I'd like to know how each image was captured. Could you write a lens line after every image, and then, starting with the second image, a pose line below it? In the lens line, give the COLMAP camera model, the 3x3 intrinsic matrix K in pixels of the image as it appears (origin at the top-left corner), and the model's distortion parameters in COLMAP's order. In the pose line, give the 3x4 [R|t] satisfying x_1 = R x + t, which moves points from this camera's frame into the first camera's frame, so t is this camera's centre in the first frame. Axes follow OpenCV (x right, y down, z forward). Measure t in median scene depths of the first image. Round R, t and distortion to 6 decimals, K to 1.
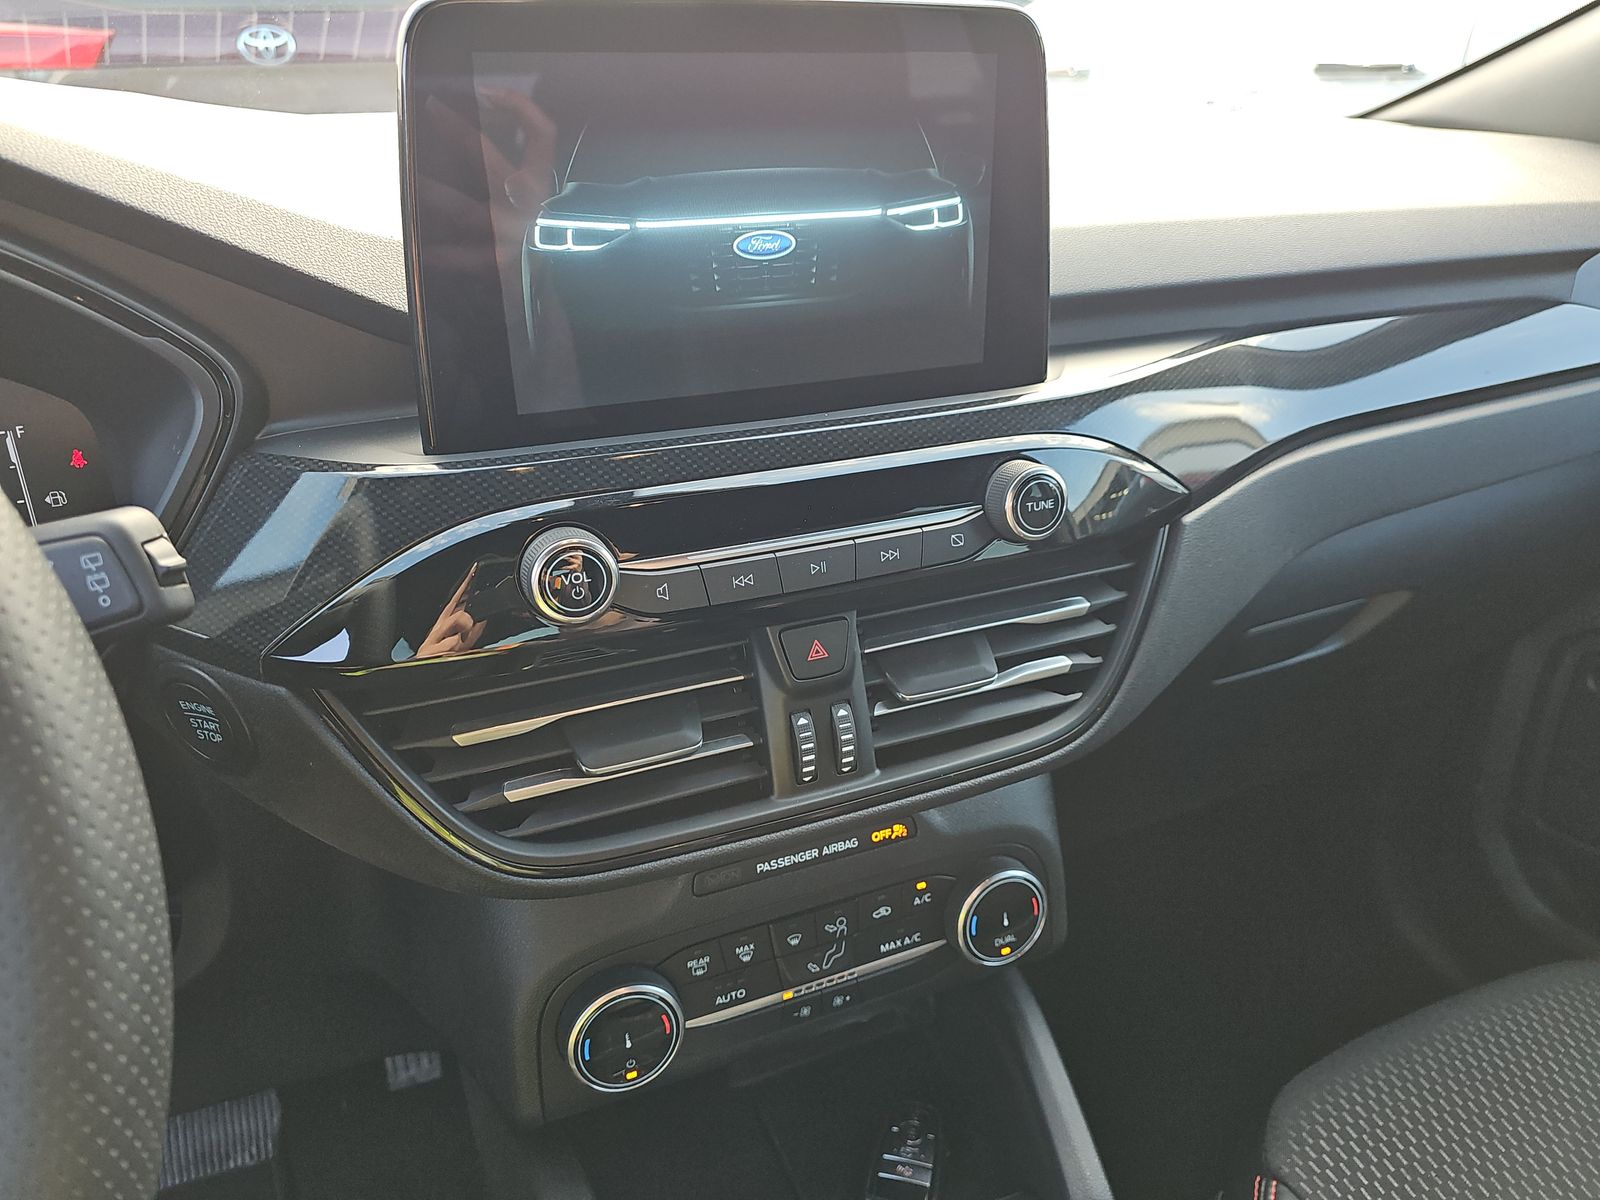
lens RADIAL K [[1078.7, 0, 791.8], [0, 1078.7, 604.7], [0, 0, 1]] dist [0.012088, -0.015949]
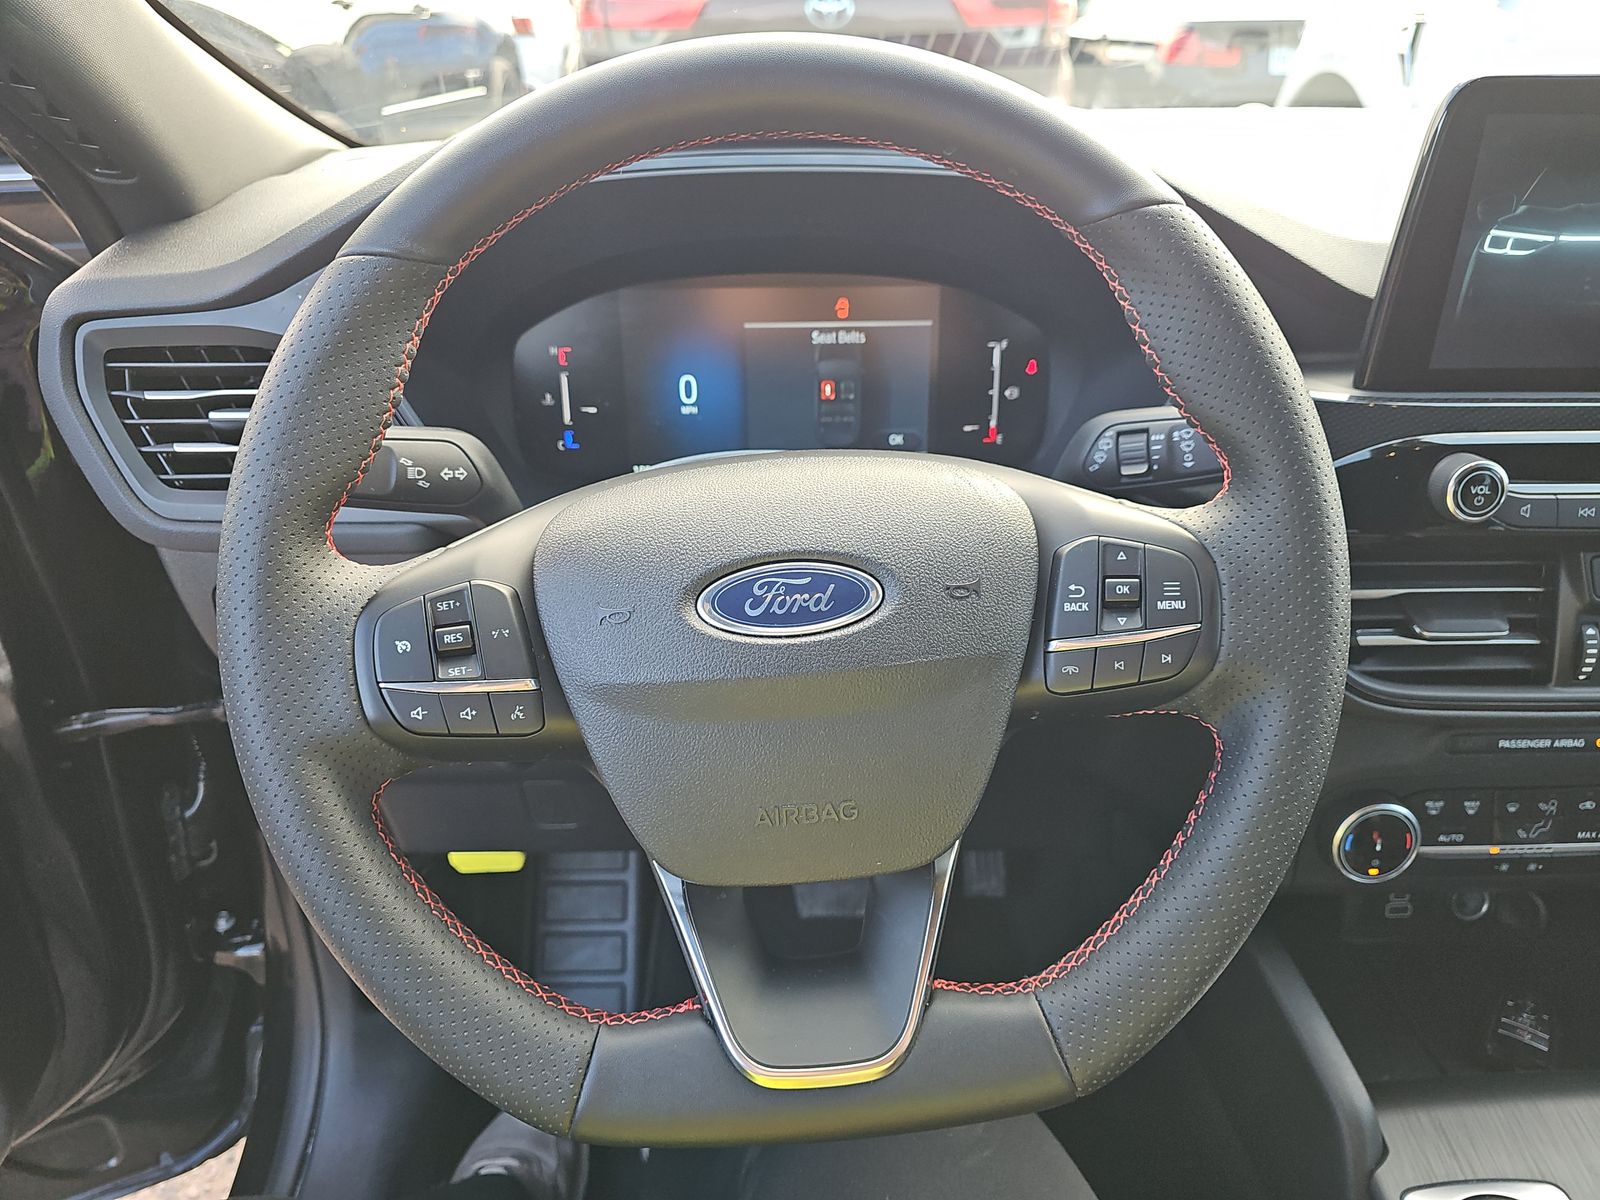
lens RADIAL K [[1078.7, 0, 811.0], [0, 1078.7, 605.6], [0, 0, 1]] dist [0.012088, -0.015949]
pose [[0.934105, 0.175181, -0.311062, -0.439484], [-0.163915, 0.984510, 0.062218, 0.142844], [0.317143, -0.007130, 0.948351, -0.487667]]
